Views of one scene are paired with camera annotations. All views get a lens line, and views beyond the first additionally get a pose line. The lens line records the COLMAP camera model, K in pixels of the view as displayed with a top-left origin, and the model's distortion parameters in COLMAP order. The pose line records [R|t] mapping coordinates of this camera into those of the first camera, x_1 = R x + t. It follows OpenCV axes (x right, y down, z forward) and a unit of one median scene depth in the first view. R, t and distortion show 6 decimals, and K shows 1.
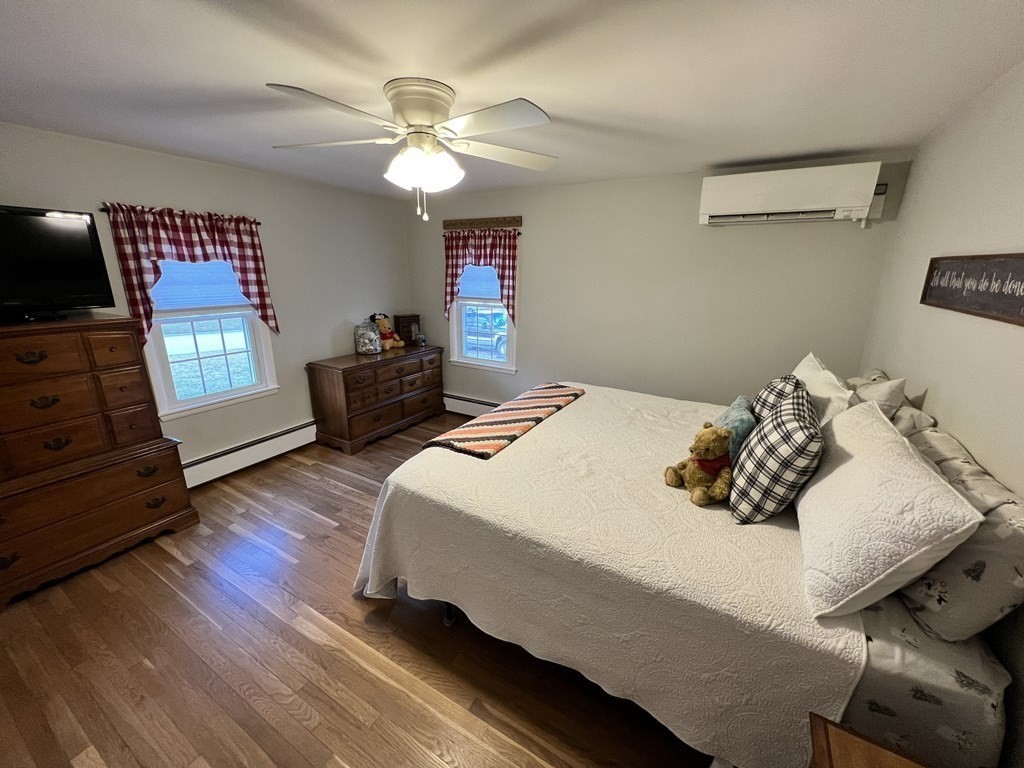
lens RADIAL K [[410.4, 0, 512.3], [0, 410.4, 383.0], [0, 0, 1]] dist [-0.001039, 0.000464]
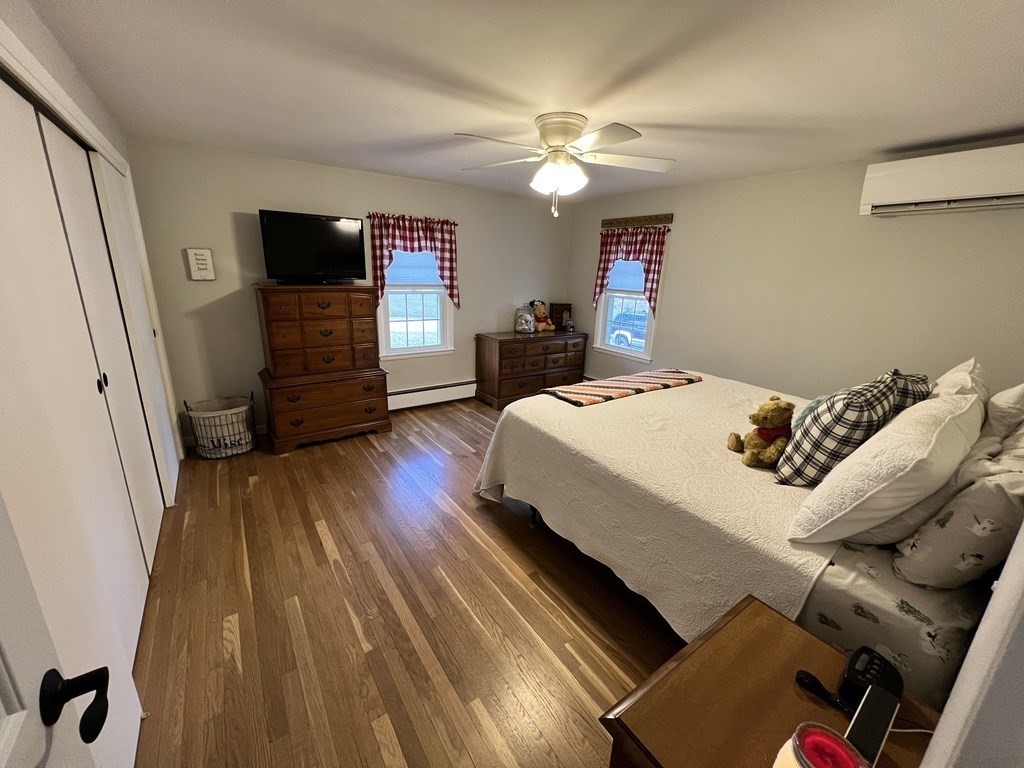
lens RADIAL K [[410.4, 0, 512.1], [0, 410.4, 382.7], [0, 0, 1]] dist [-0.001039, 0.000464]
pose [[0.909035, 0.131588, -0.395397, 0.175913], [-0.134790, 0.990676, 0.019809, 0.086478], [0.394317, 0.035289, 0.918296, -0.170557]]
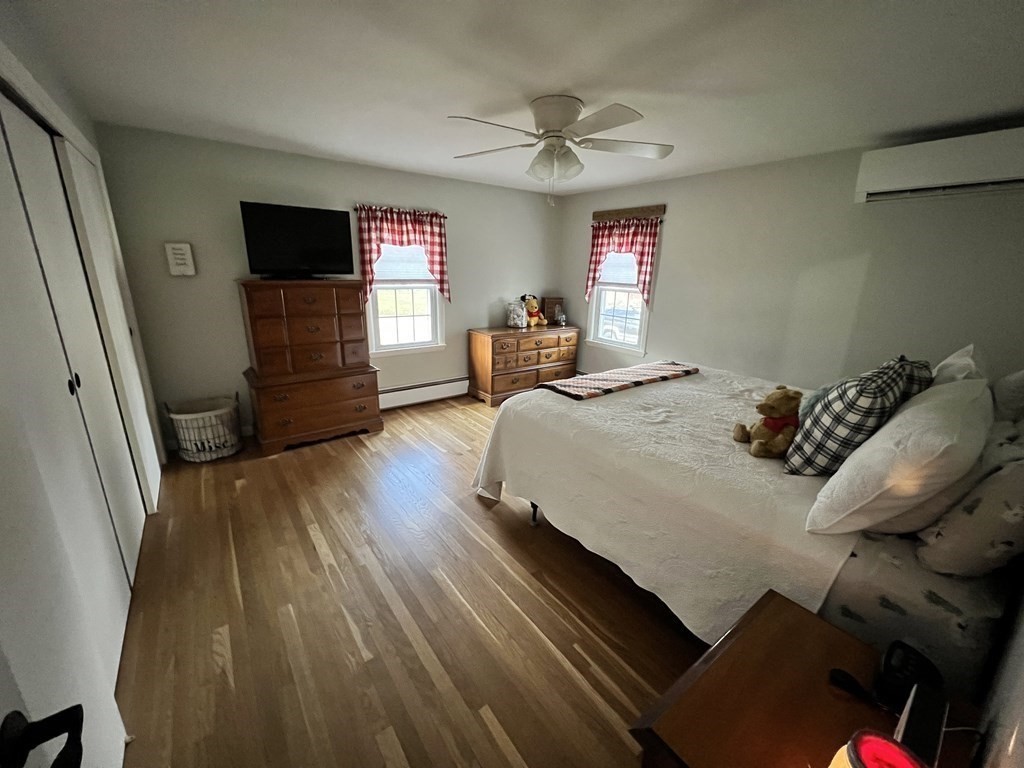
lens RADIAL K [[410.4, 0, 512.5], [0, 410.4, 382.7], [0, 0, 1]] dist [-0.001039, 0.000464]
pose [[0.922514, 0.117828, -0.367538, 0.146704], [-0.117533, 0.992796, 0.023272, 0.095945], [0.367633, 0.021730, 0.929717, -0.154290]]
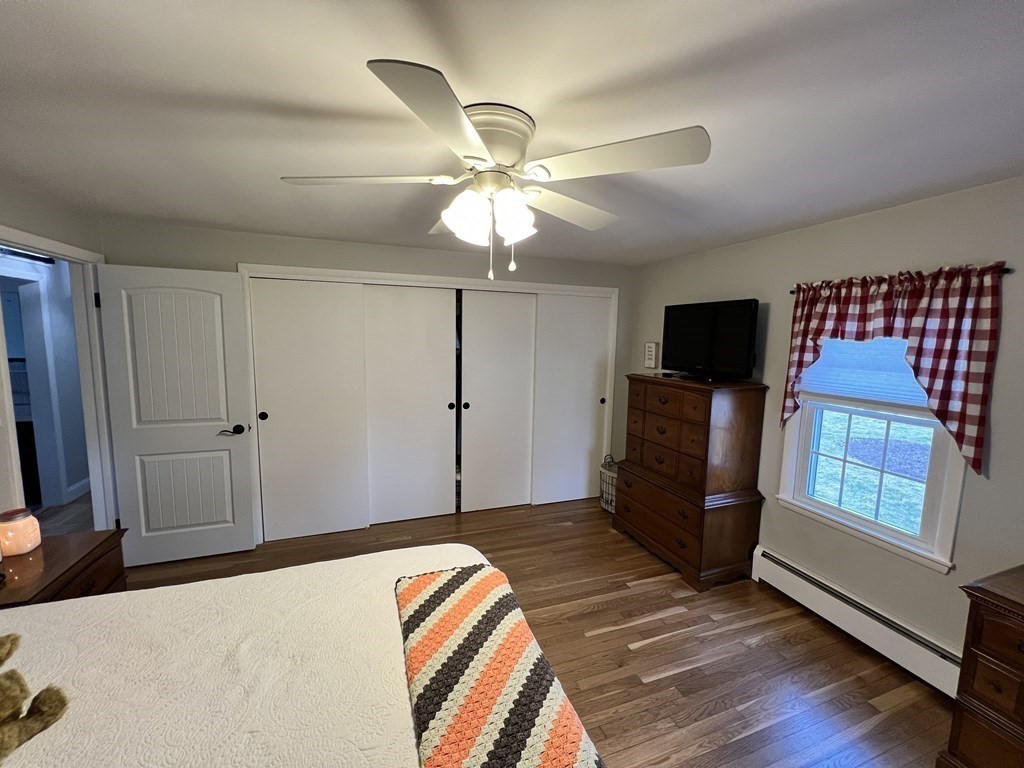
lens RADIAL K [[410.4, 0, 509.7], [0, 410.4, 383.4], [0, 0, 1]] dist [-0.001039, 0.000464]
pose [[-0.641226, 0.068634, -0.764277, 0.257823], [-0.230293, 0.932868, 0.276989, -0.304741], [0.731980, 0.353620, -0.582373, 1.079642]]
